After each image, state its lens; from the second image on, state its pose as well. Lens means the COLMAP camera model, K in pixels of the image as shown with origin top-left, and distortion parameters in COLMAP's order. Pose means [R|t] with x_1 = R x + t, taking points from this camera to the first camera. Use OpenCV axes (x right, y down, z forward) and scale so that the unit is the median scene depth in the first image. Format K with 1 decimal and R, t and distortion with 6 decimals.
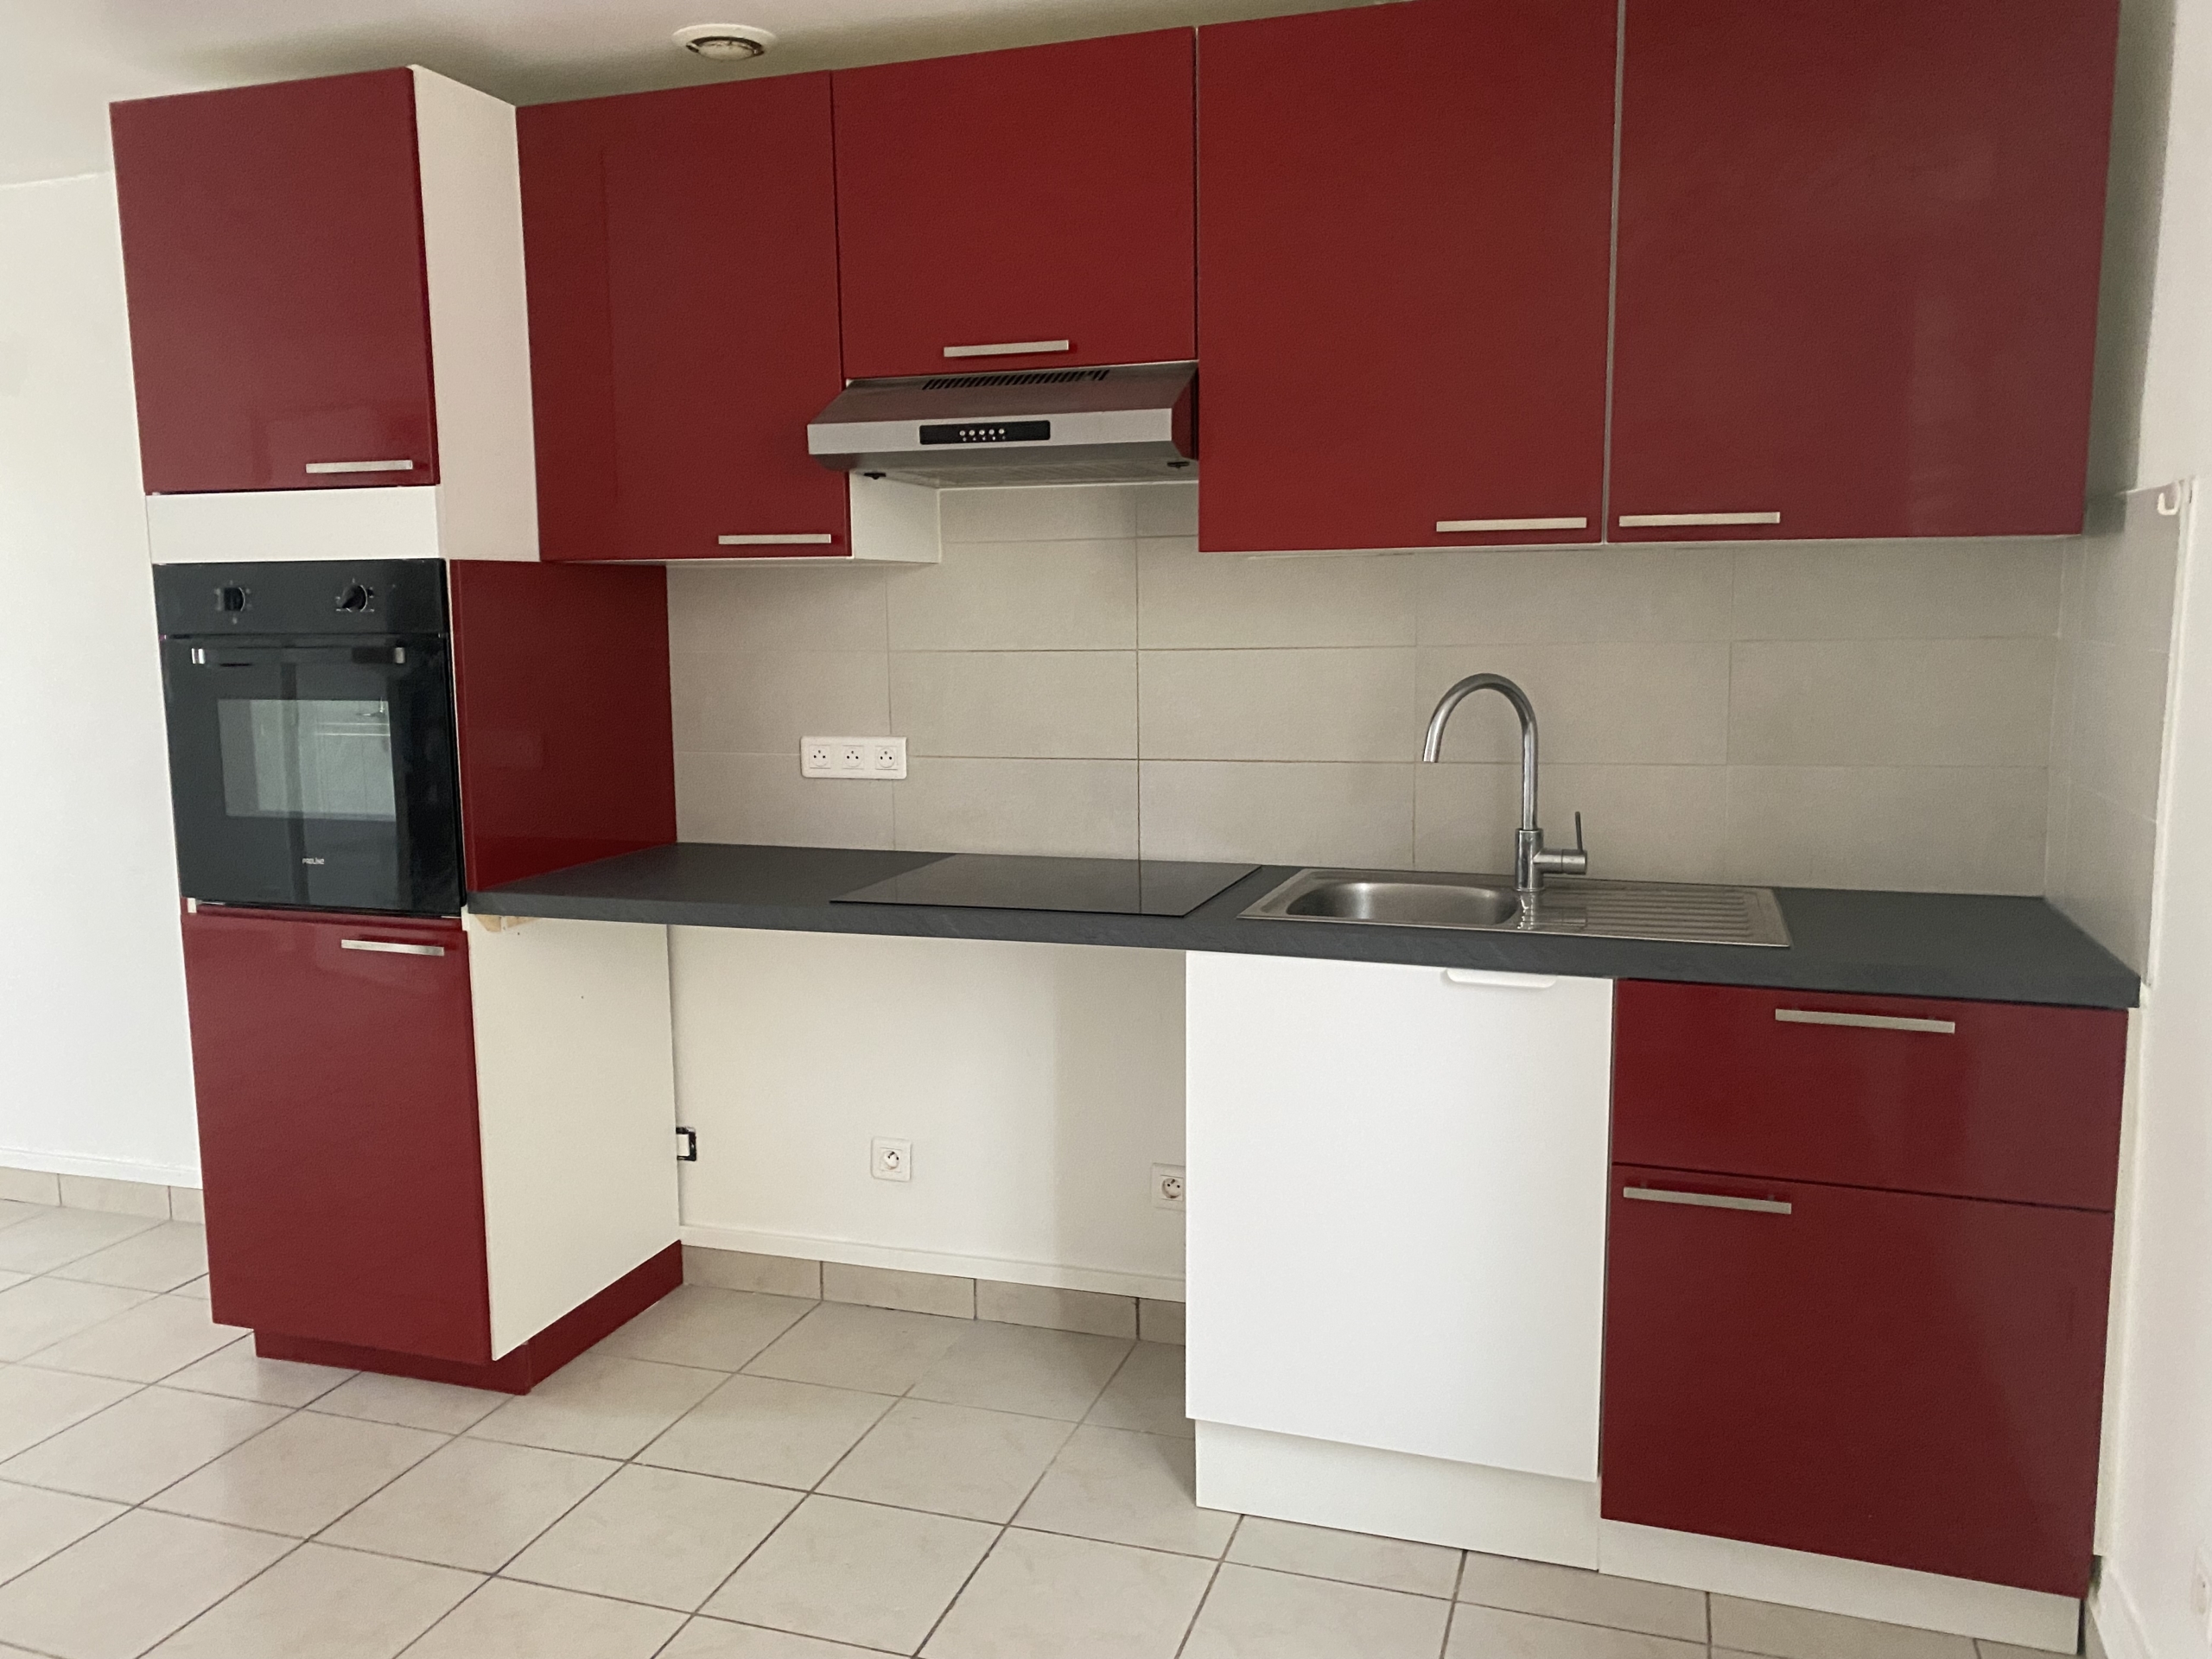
lens RADIAL K [[1646.7, 0, 1112.6], [0, 1646.7, 815.2], [0, 0, 1]] dist [0.050474, -0.063984]
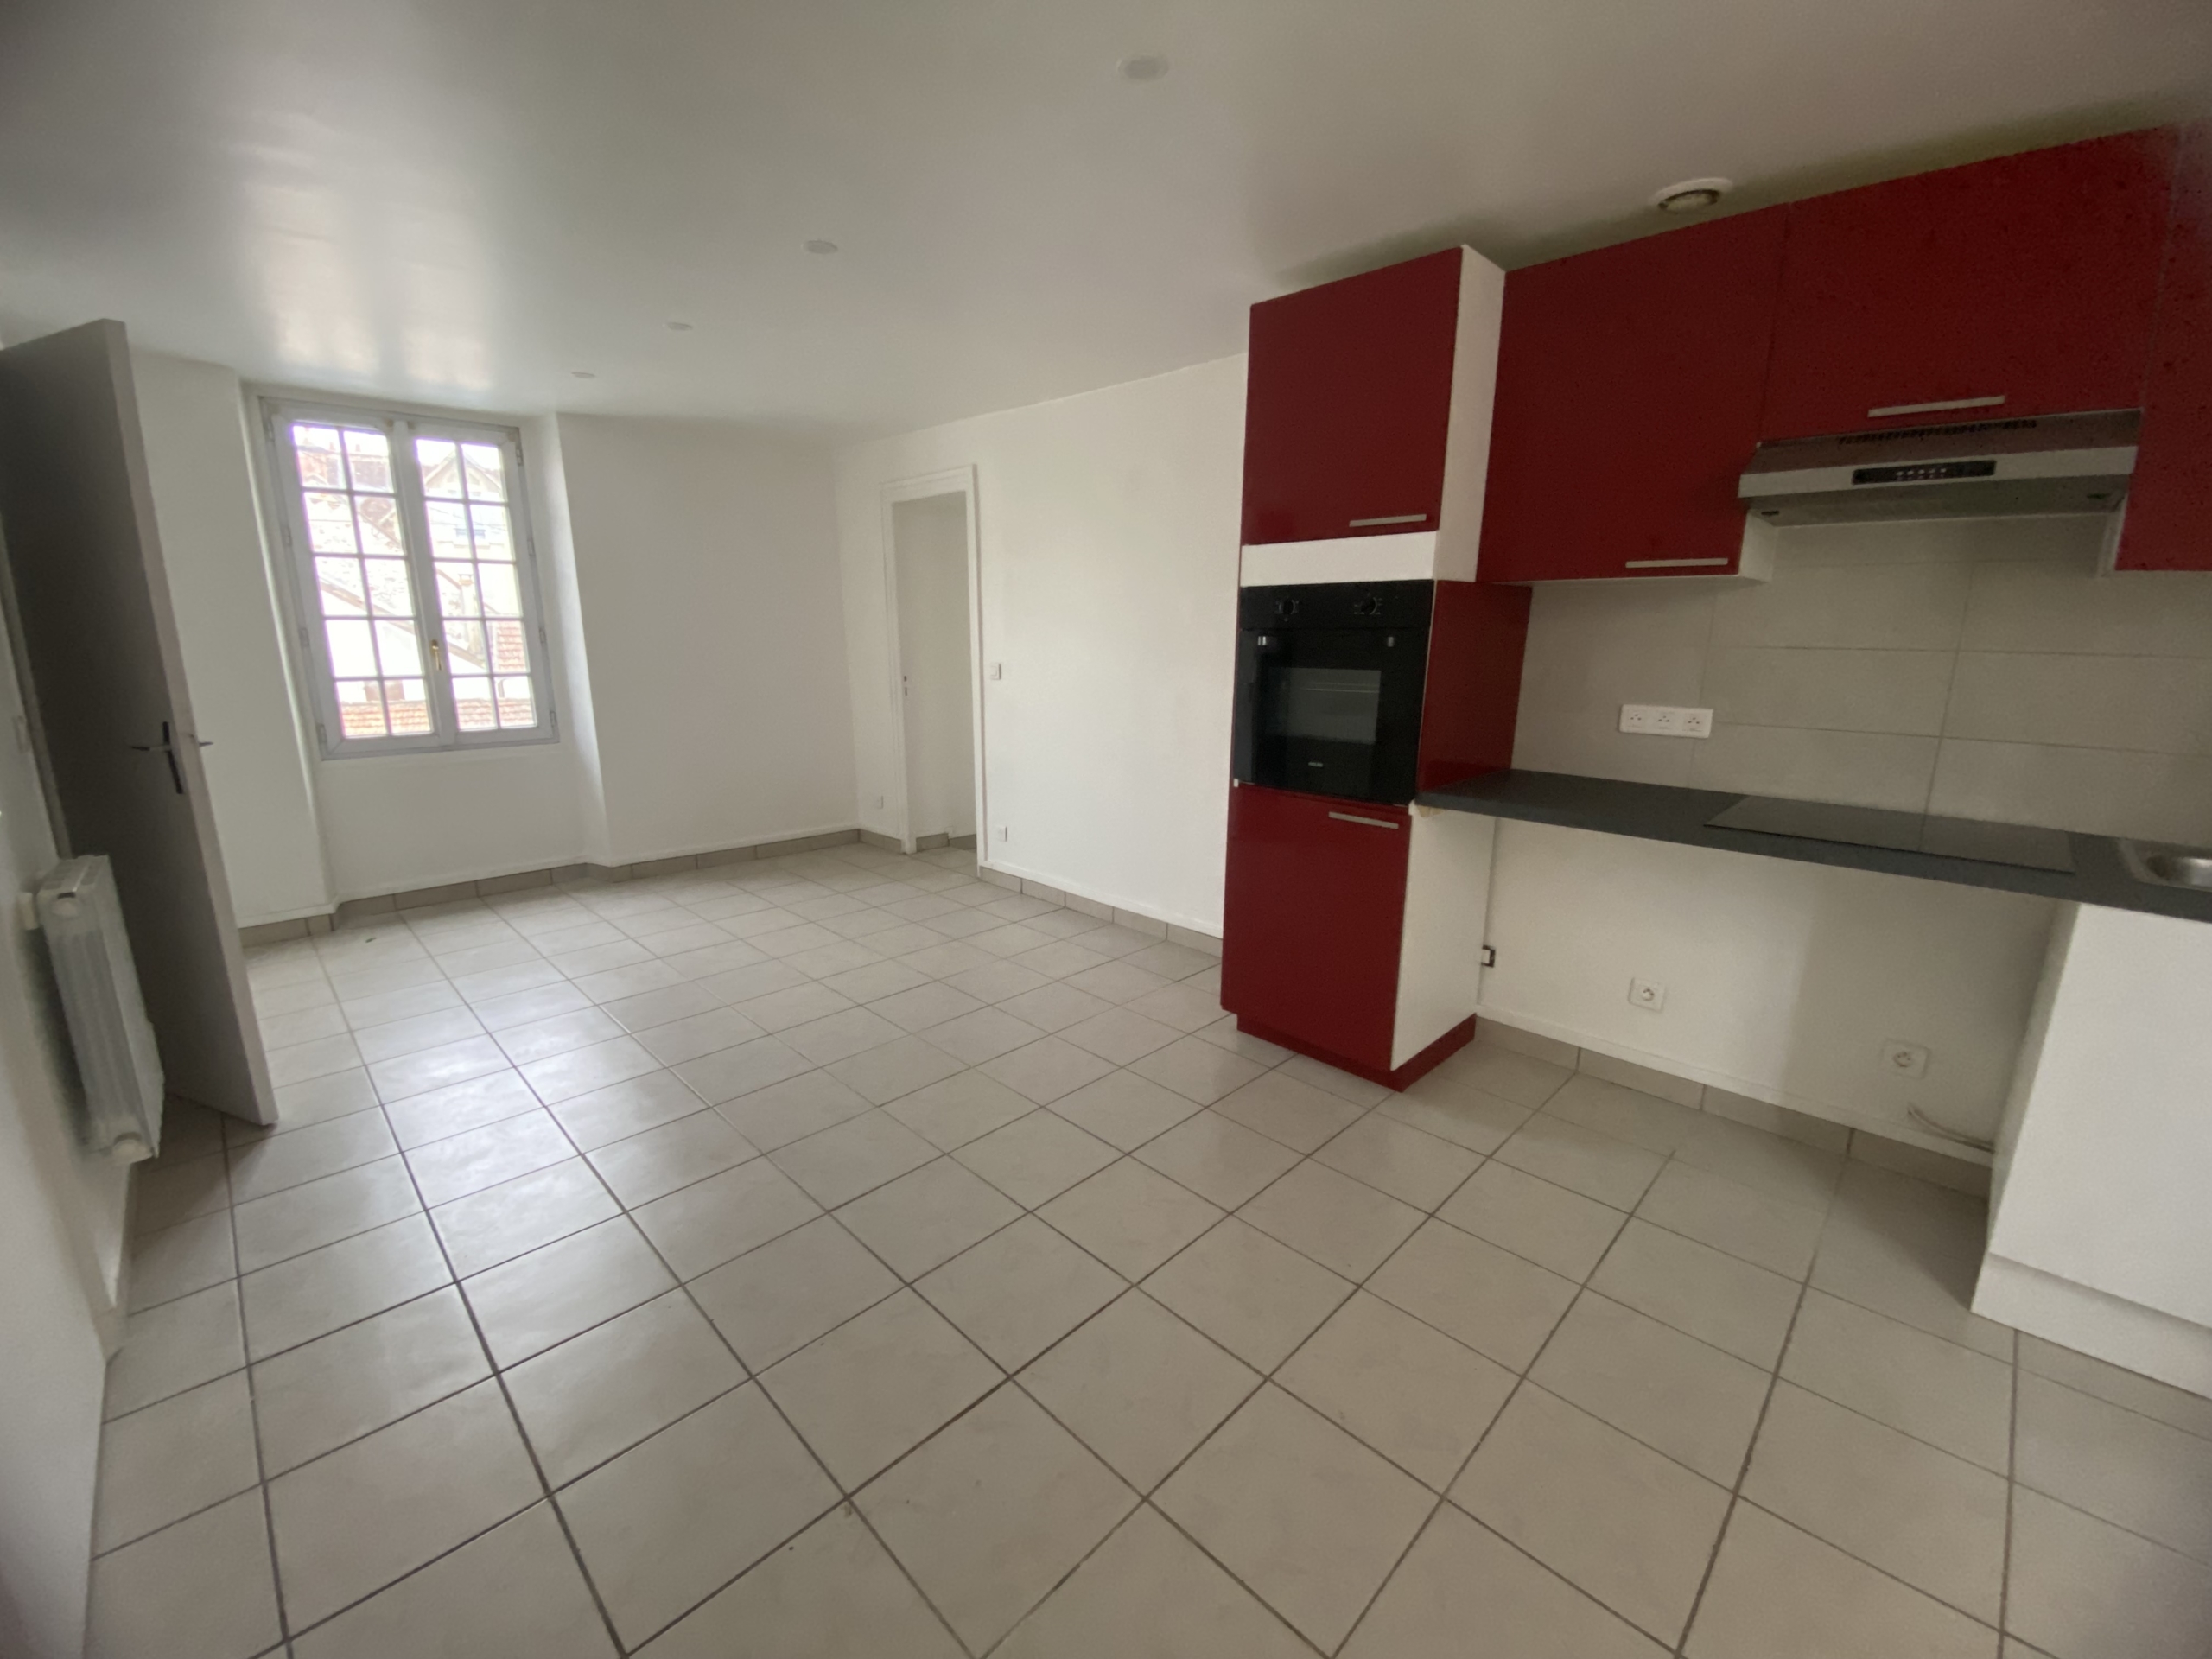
lens RADIAL K [[888.2, 0, 1106.0], [0, 888.2, 829.5], [0, 0, 1]] dist [0.001026, -0.015536]
pose [[0.887883, 0.114779, -0.445523, -0.266544], [-0.069761, 0.990770, 0.116222, 0.003566], [0.454750, -0.072112, 0.887695, 0.093871]]
